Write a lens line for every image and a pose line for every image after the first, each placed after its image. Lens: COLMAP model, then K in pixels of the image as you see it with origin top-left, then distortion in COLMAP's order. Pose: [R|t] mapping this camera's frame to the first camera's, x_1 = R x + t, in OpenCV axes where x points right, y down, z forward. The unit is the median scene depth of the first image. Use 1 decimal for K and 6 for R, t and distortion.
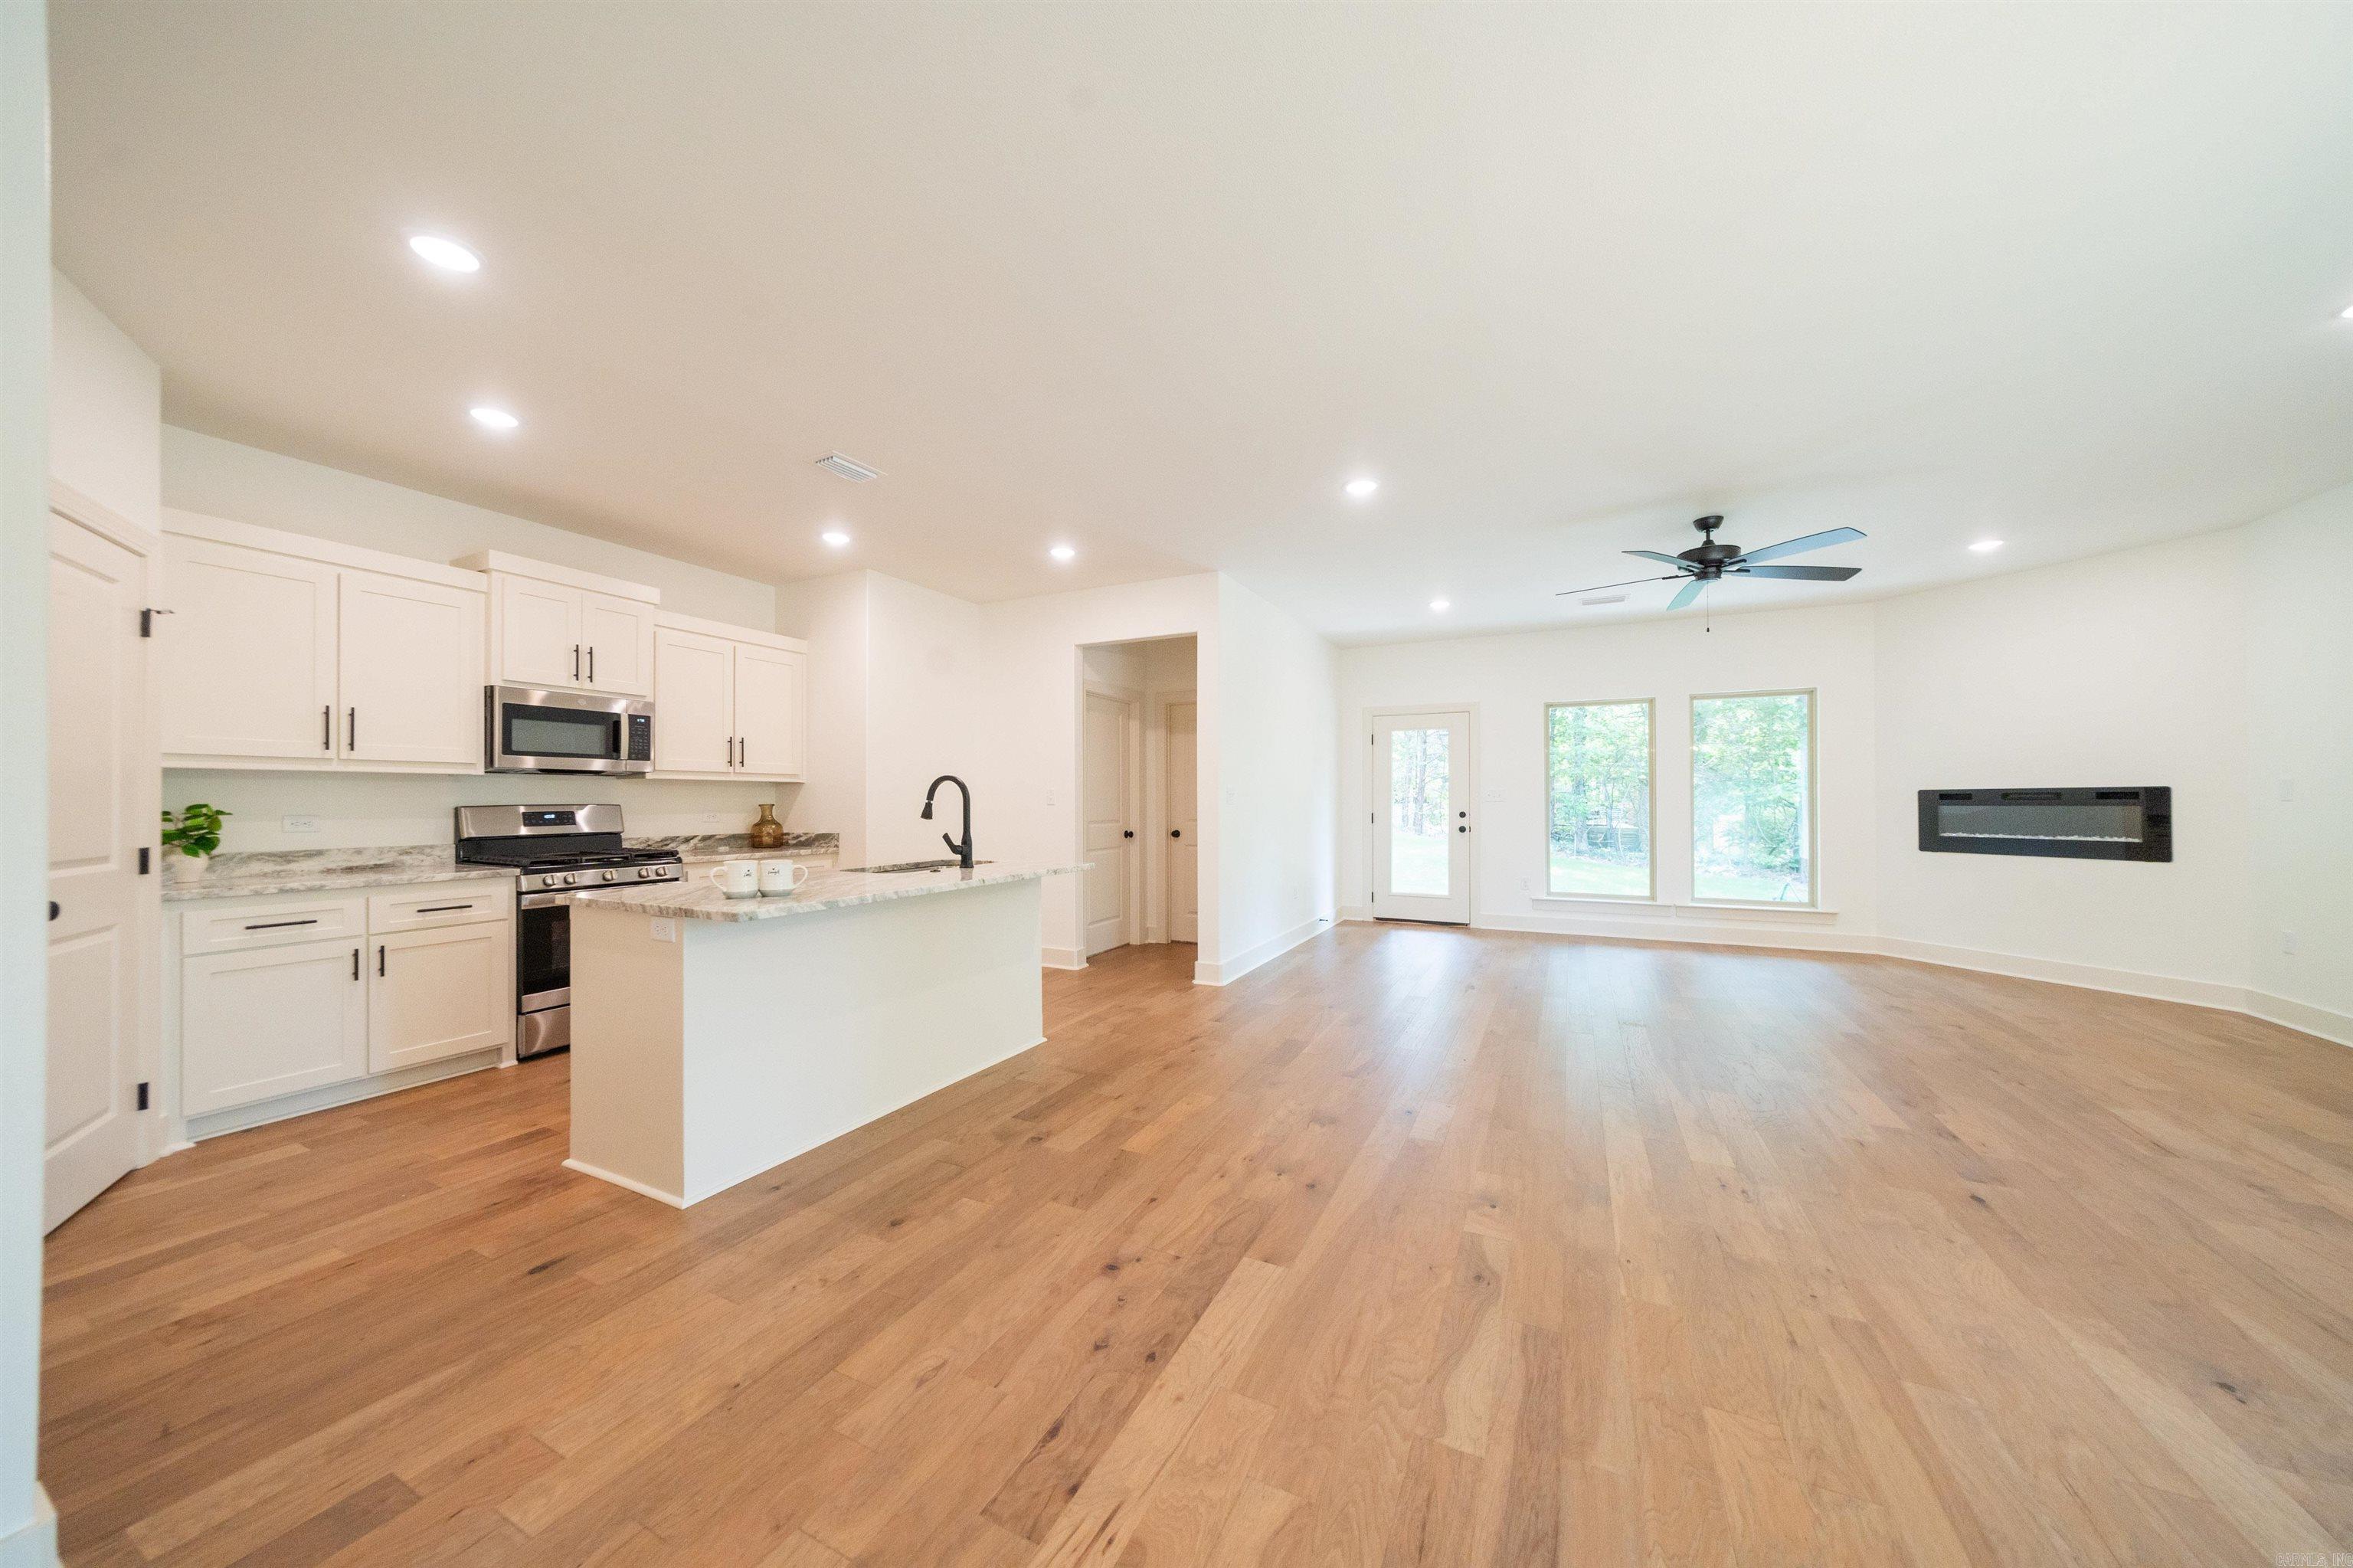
lens RADIAL K [[796.5, 0, 1171.3], [0, 796.5, 791.3], [0, 0, 1]] dist [-0.004062, -0.000190]
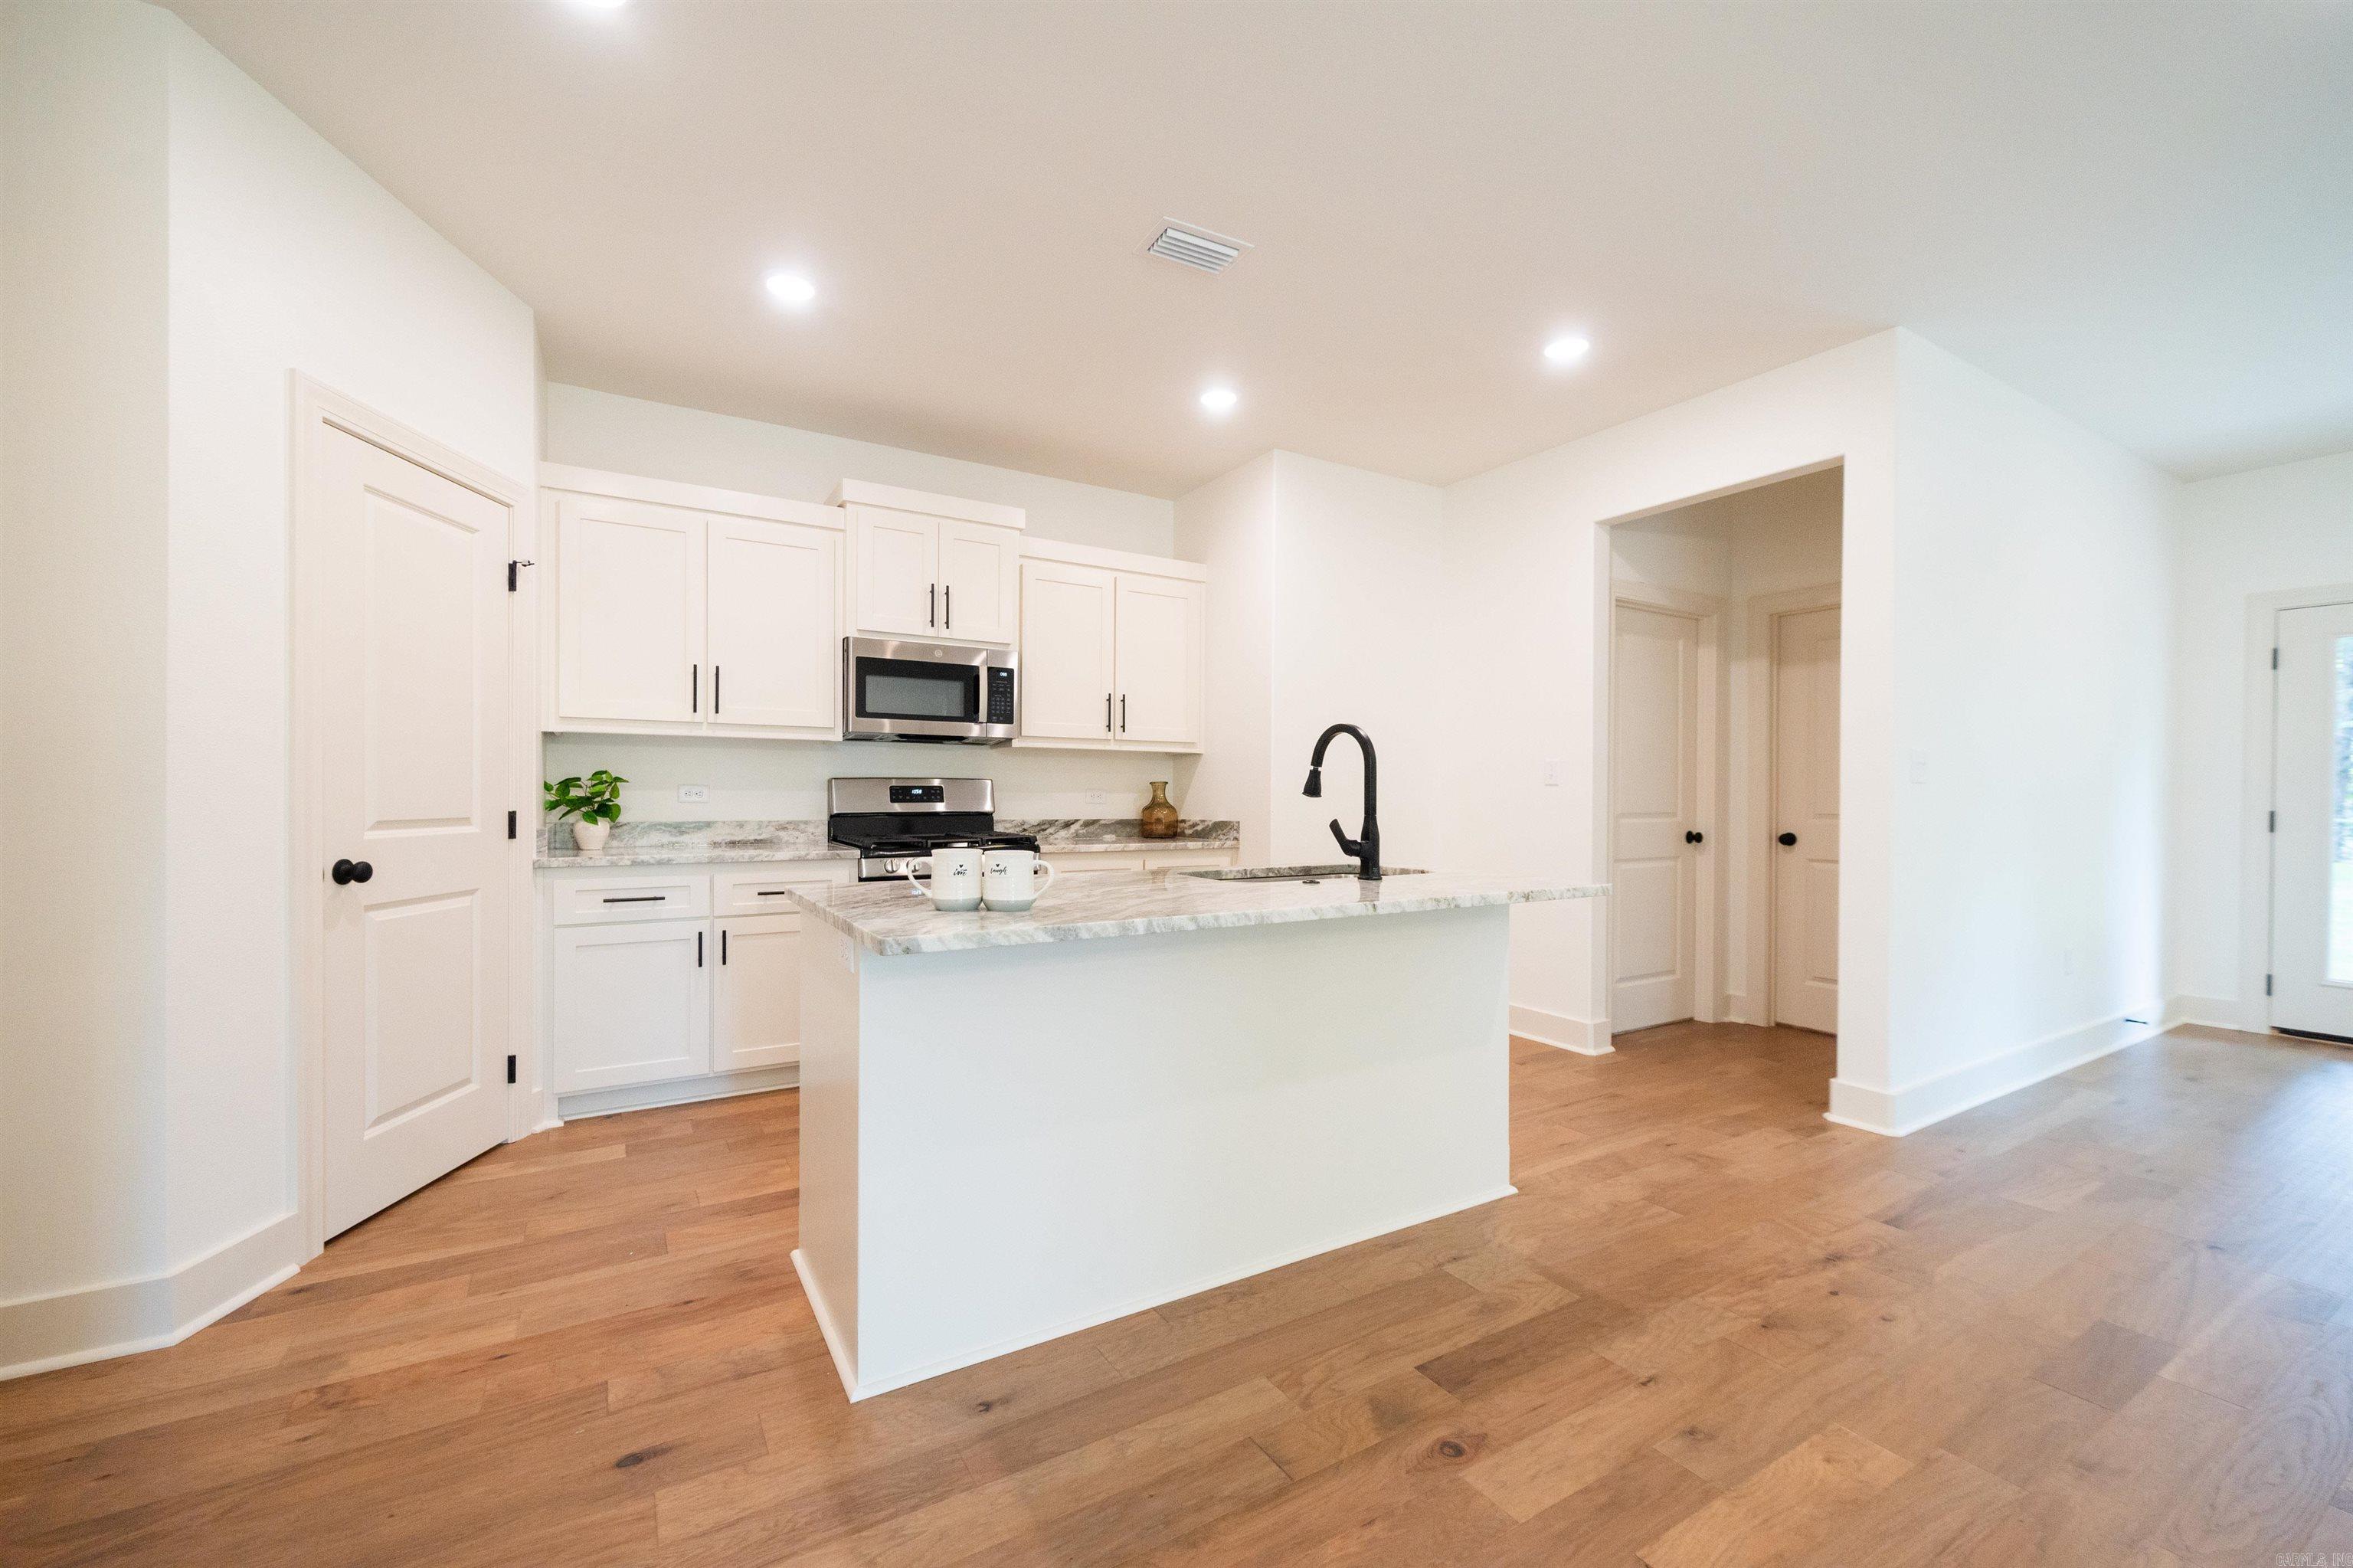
lens RADIAL K [[936.7, 0, 1171.1], [0, 936.7, 802.6], [0, 0, 1]] dist [0.001561, -0.000744]
pose [[0.841985, 0.013048, -0.539344, -0.008553], [-0.002432, 0.999789, 0.020390, 0.025229], [0.539496, -0.015857, 0.841839, 0.335760]]
